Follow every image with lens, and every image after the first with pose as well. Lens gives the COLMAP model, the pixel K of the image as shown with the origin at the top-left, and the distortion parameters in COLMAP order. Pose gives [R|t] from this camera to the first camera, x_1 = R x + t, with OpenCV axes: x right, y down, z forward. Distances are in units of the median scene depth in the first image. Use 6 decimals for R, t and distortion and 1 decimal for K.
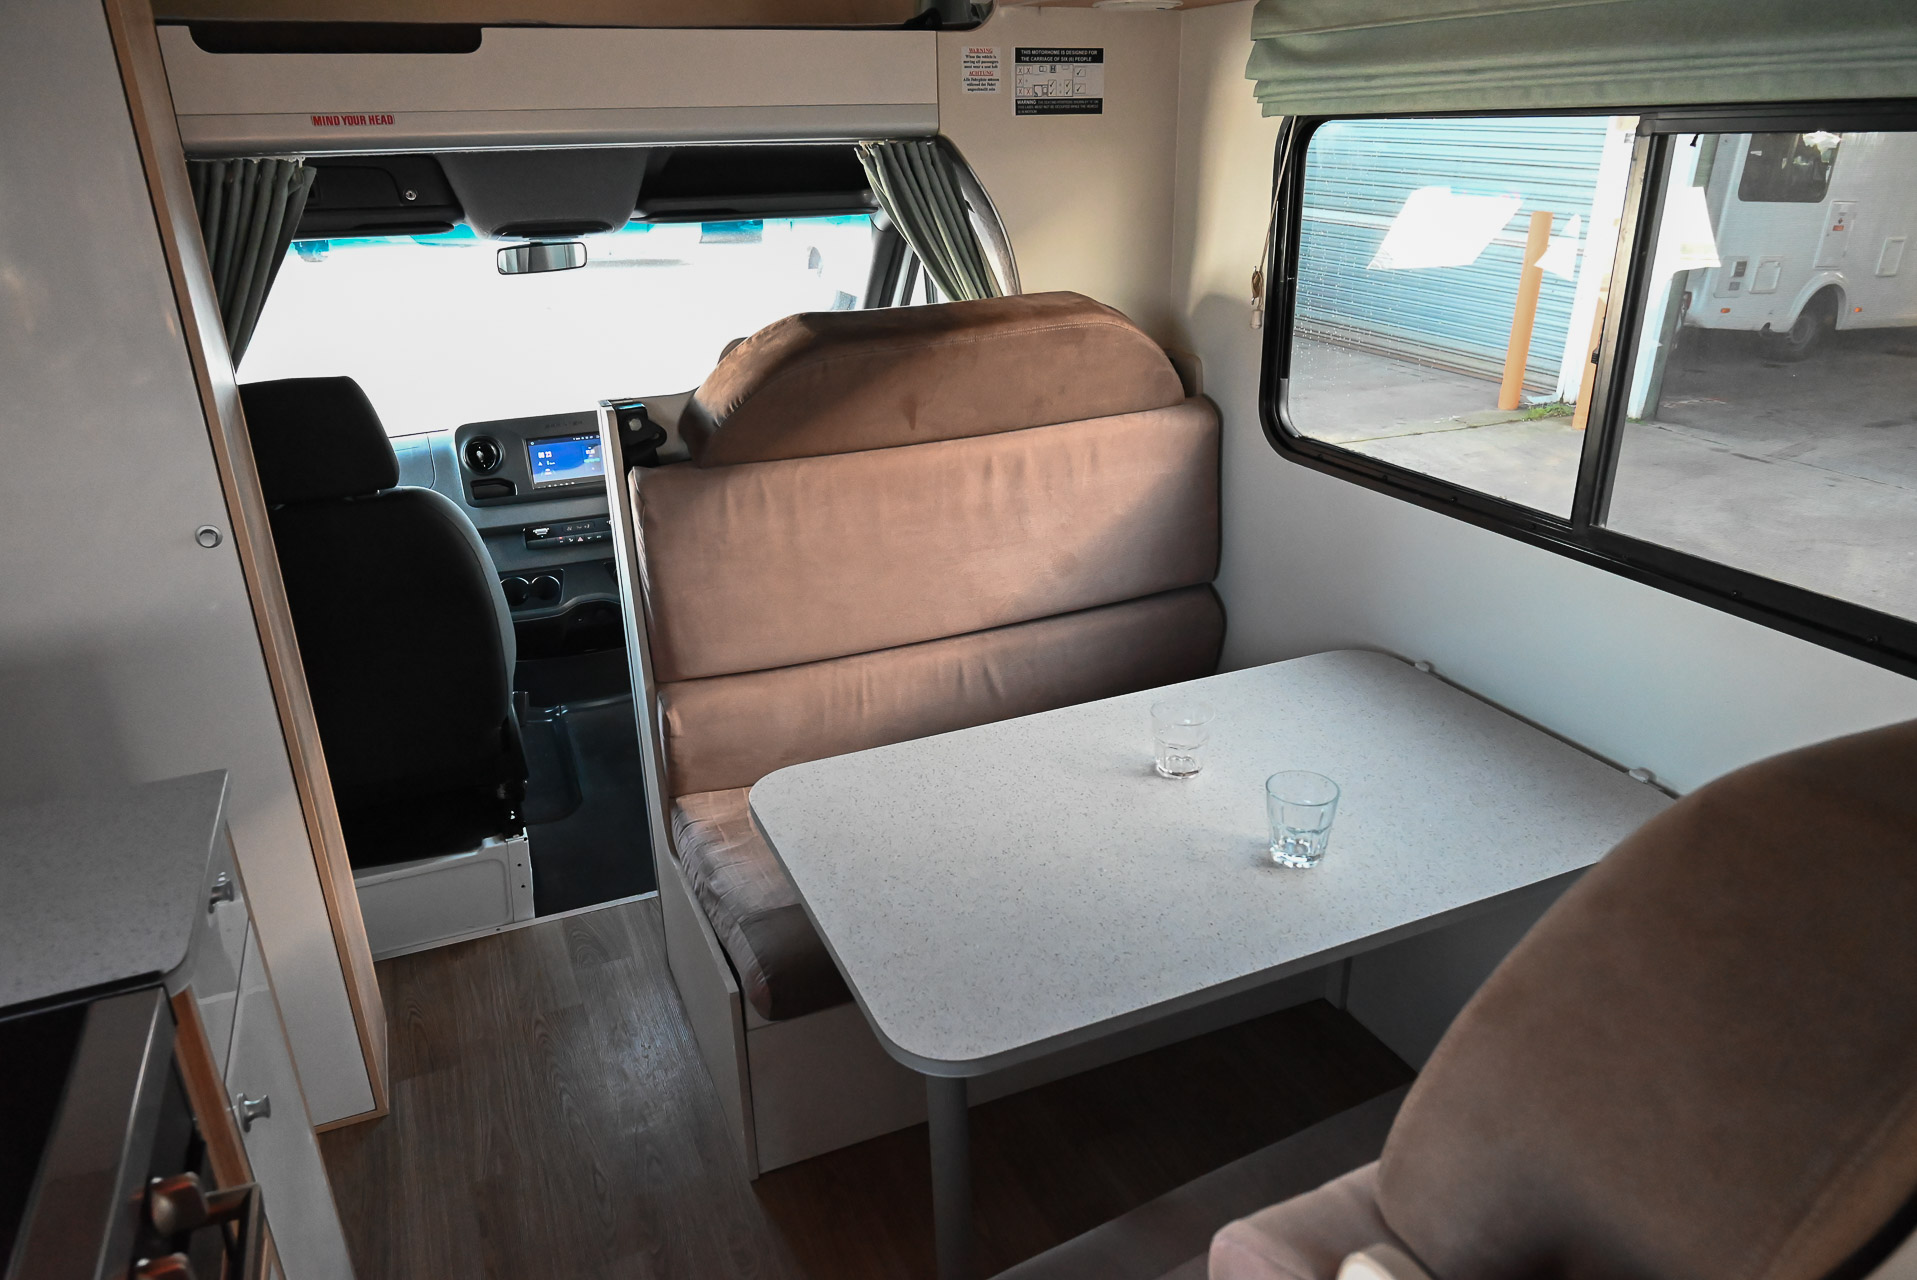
lens RADIAL K [[1259.7, 0, 958.5], [0, 1259.7, 640.0], [0, 0, 1]] dist [-0.008227, -0.001965]
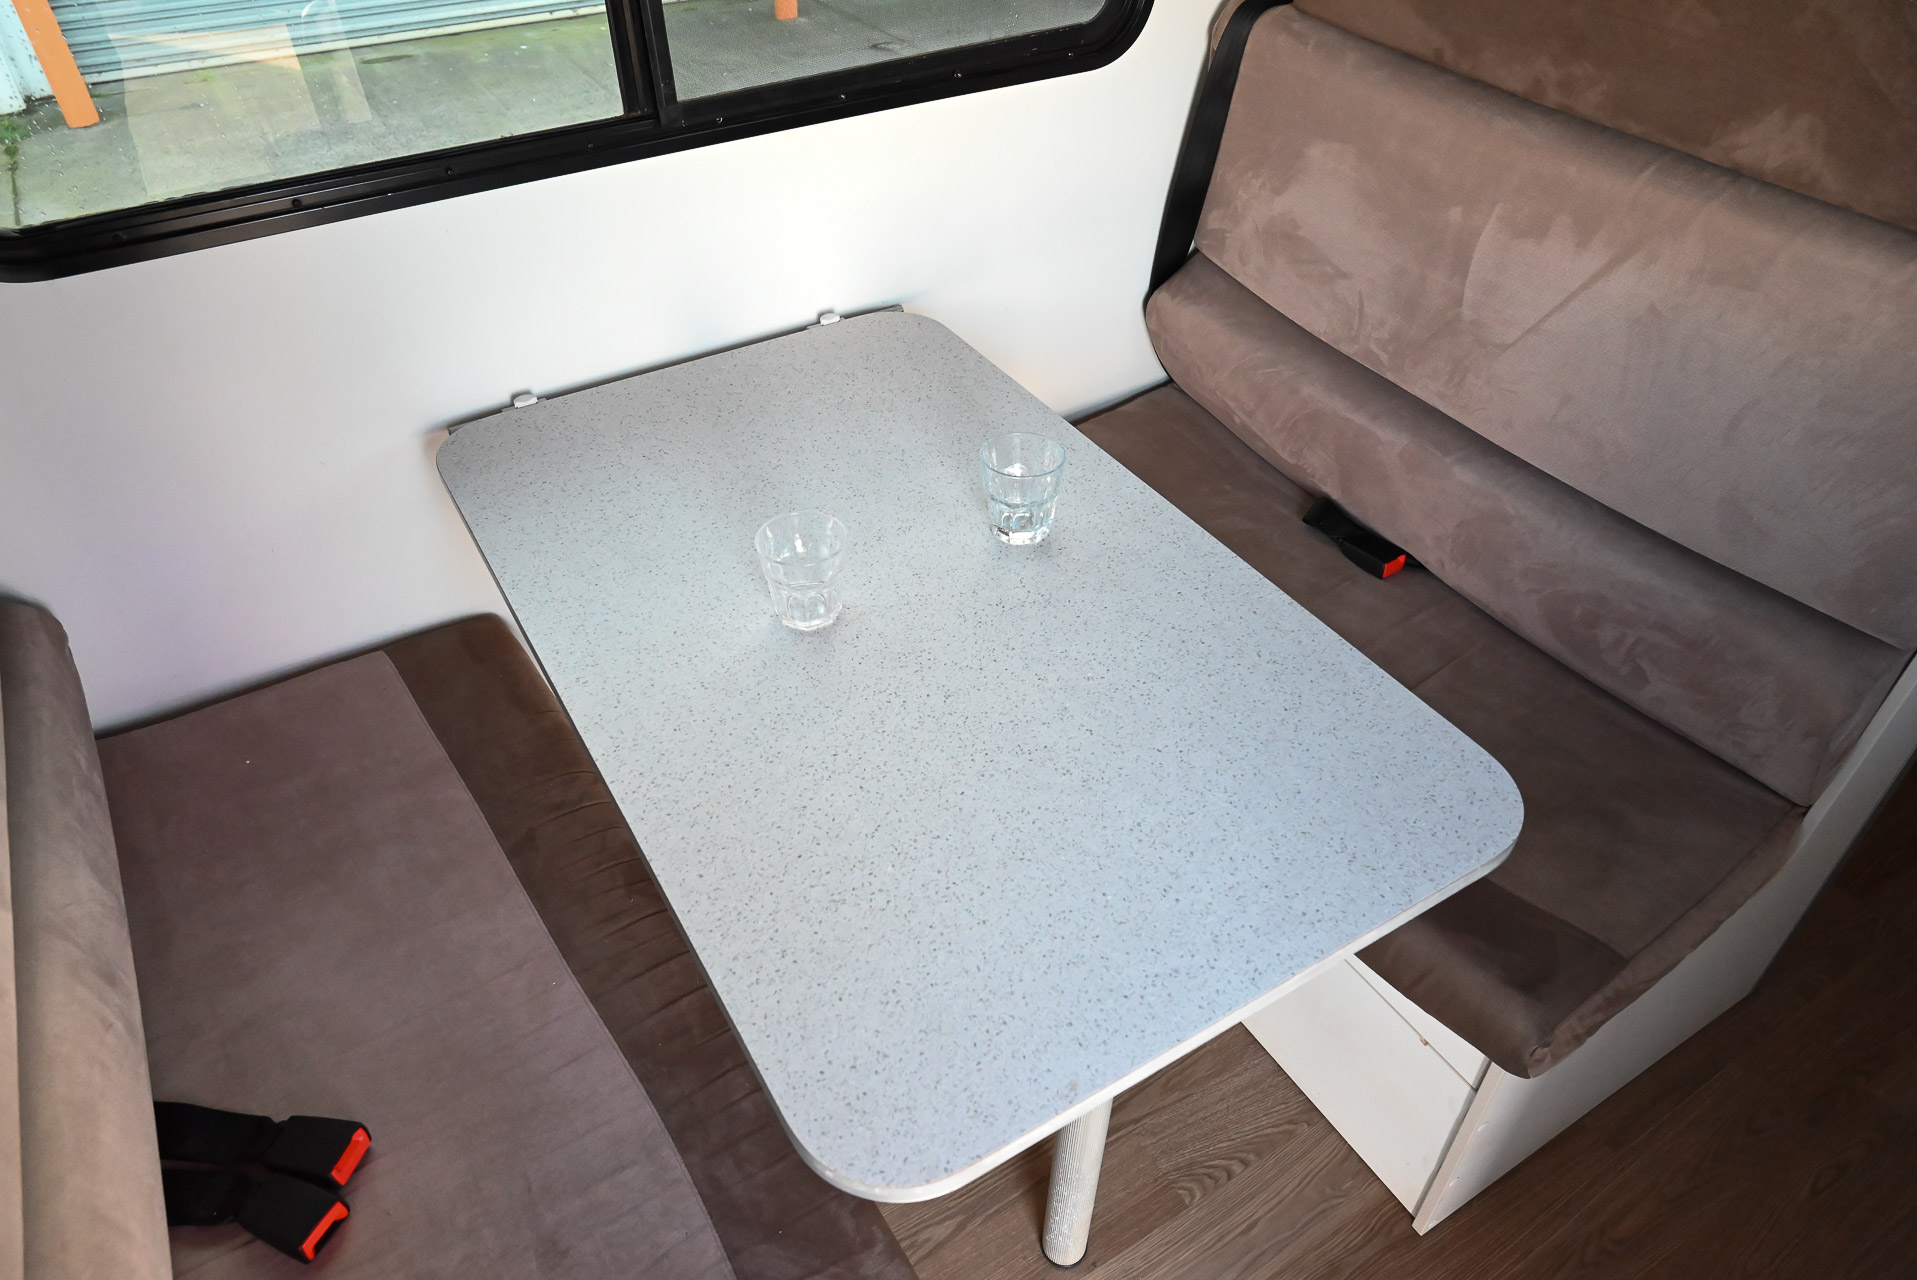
lens RADIAL K [[1325.9, 0, 958.5], [0, 1325.9, 640.0], [0, 0, 1]] dist [0.029694, 0.000761]
pose [[-0.121302, -0.636039, 0.762063, -0.427576], [0.377228, 0.680592, 0.628087, -0.335647], [-0.918142, 0.363660, 0.157375, 0.814741]]
